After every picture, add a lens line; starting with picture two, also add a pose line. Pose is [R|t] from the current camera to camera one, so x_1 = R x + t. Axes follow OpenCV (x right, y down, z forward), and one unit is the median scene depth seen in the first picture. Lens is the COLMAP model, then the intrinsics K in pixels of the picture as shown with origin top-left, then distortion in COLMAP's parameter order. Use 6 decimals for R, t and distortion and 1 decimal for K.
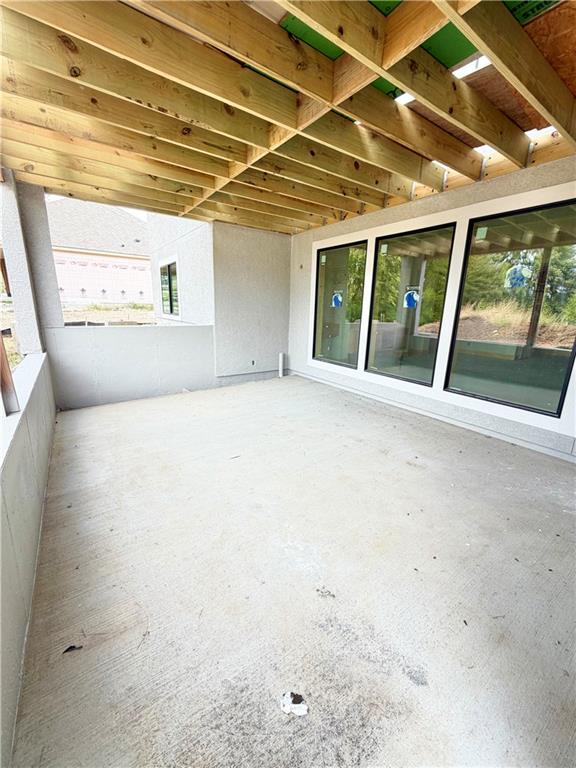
lens RADIAL K [[305.6, 0, 291.6], [0, 305.6, 384.2], [0, 0, 1]] dist [-0.002566, 0.000186]
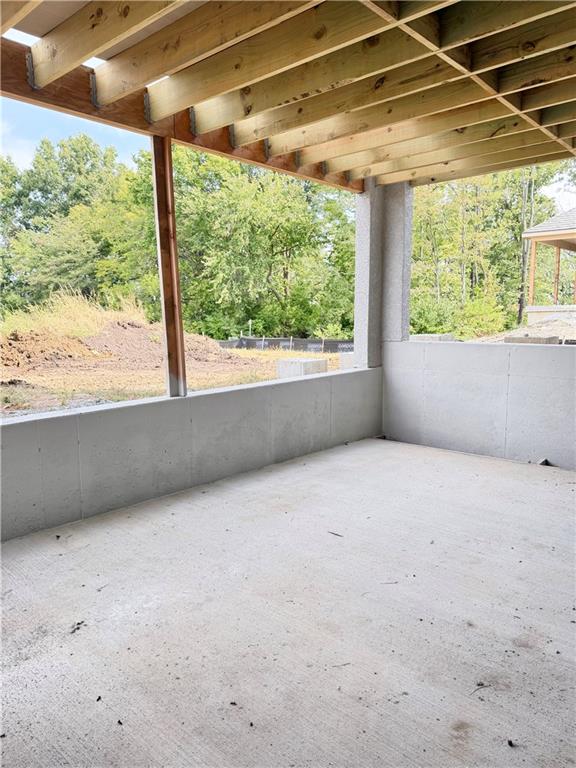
lens RADIAL K [[536.4, 0, 288.6], [0, 536.4, 384.4], [0, 0, 1]] dist [0.048170, -0.051877]
pose [[0.224070, 0.105063, -0.968893, 0.907550], [-0.227302, 0.972388, 0.052875, -0.115267], [0.947695, 0.208384, 0.241764, 0.571366]]
